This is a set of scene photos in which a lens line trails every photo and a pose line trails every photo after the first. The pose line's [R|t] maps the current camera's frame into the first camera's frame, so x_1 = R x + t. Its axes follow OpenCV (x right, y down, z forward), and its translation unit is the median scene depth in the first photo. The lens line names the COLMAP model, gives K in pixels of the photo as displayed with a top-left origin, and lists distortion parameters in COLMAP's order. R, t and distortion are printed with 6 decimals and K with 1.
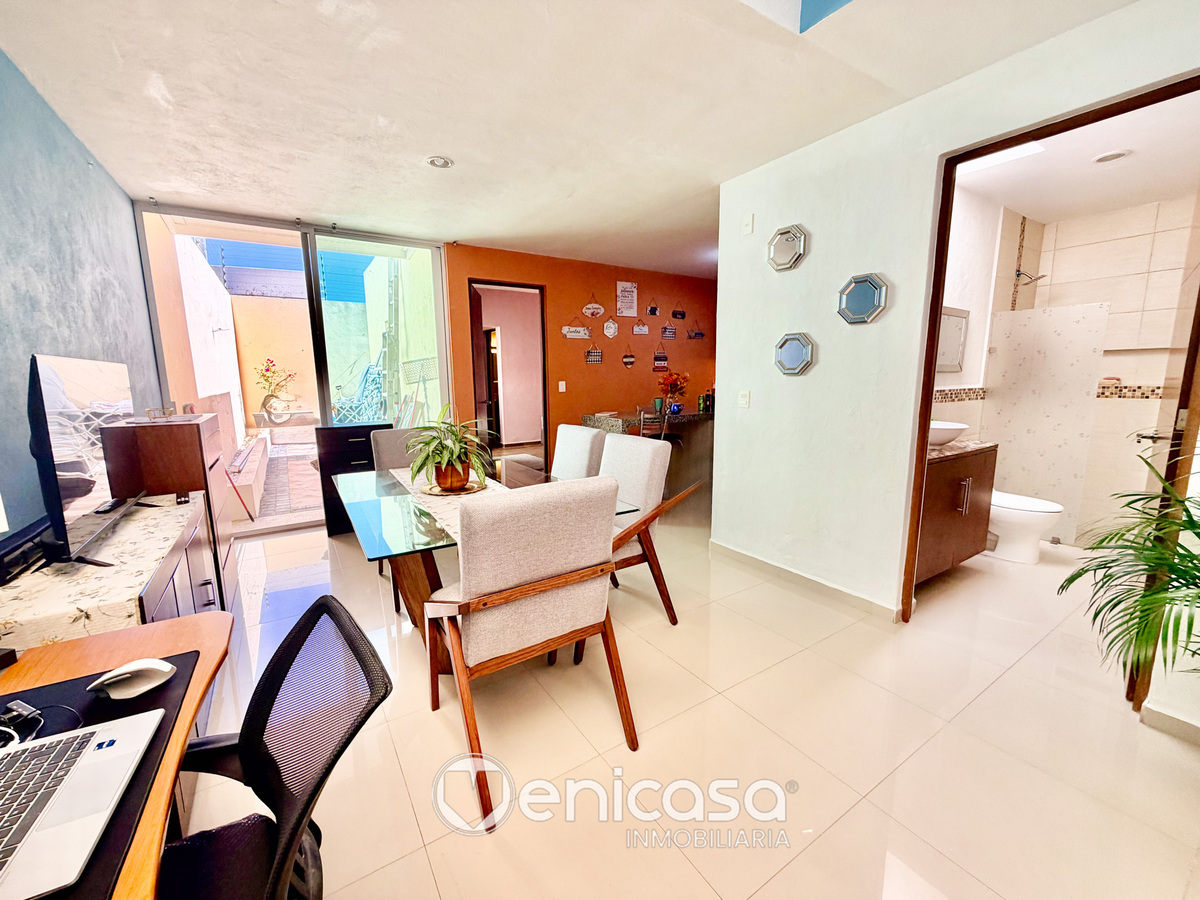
lens RADIAL K [[478.6, 0, 596.0], [0, 478.6, 450.2], [0, 0, 1]] dist [0.000320, 0.000314]
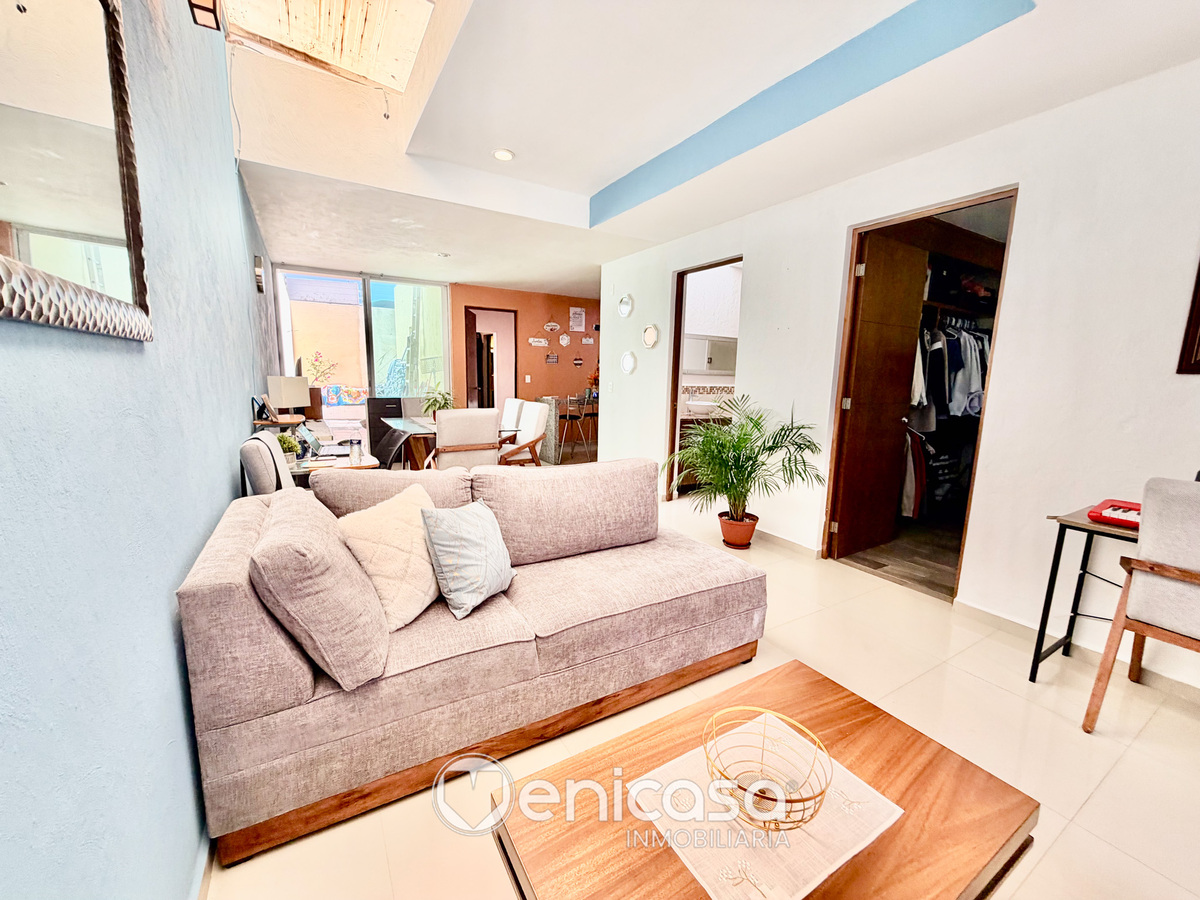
lens RADIAL K [[478.6, 0, 596.0], [0, 478.6, 450.2], [0, 0, 1]] dist [0.000320, 0.000314]
pose [[0.998827, 0.037778, -0.030300, 0.195754], [-0.037689, 0.999283, 0.003476, 0.074005], [0.030410, -0.002330, 0.999535, -0.469290]]
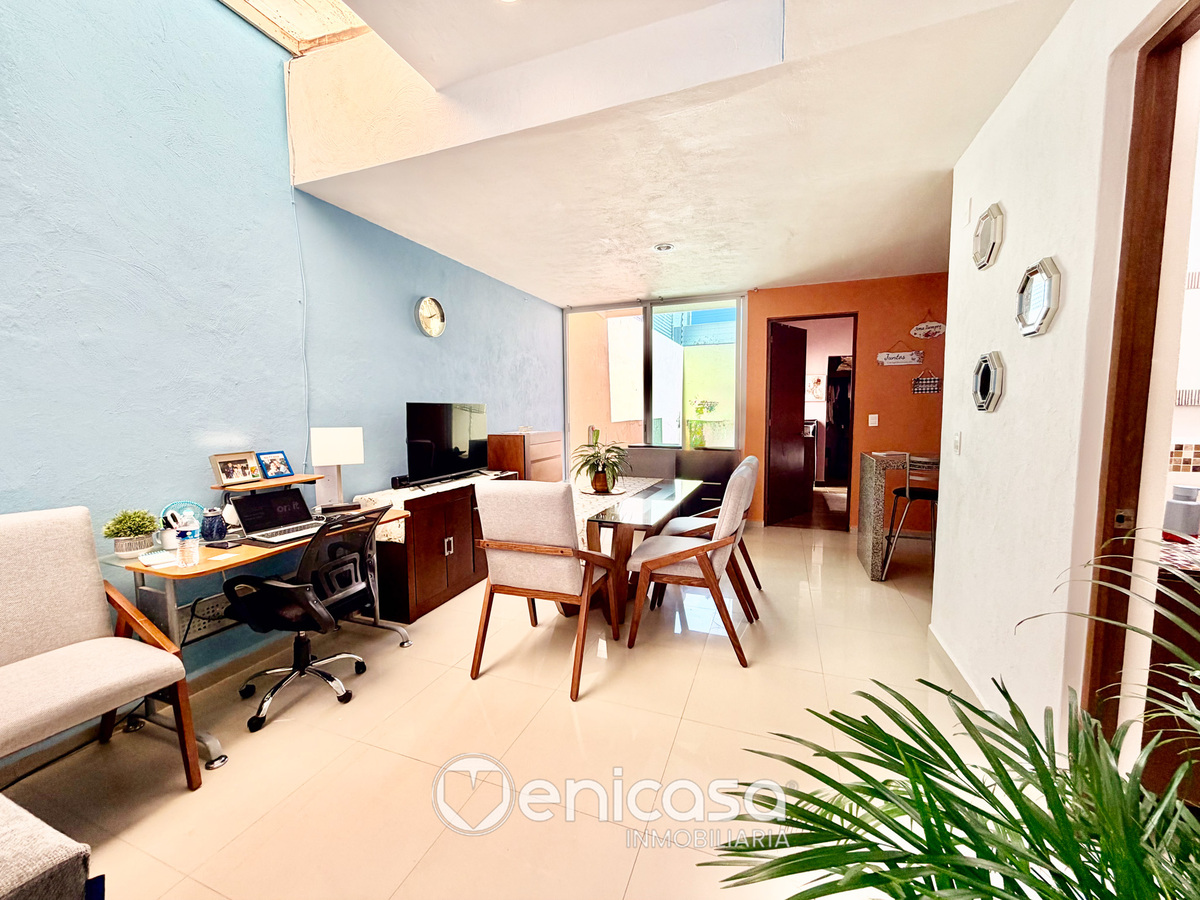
lens RADIAL K [[473.7, 0, 592.3], [0, 473.7, 450.0], [0, 0, 1]] dist [-0.001155, -0.000049]
pose [[0.583470, 0.076971, -0.808479, 0.351455], [-0.124141, 0.992253, 0.004877, -0.018253], [0.802590, 0.097520, 0.588505, 0.073073]]
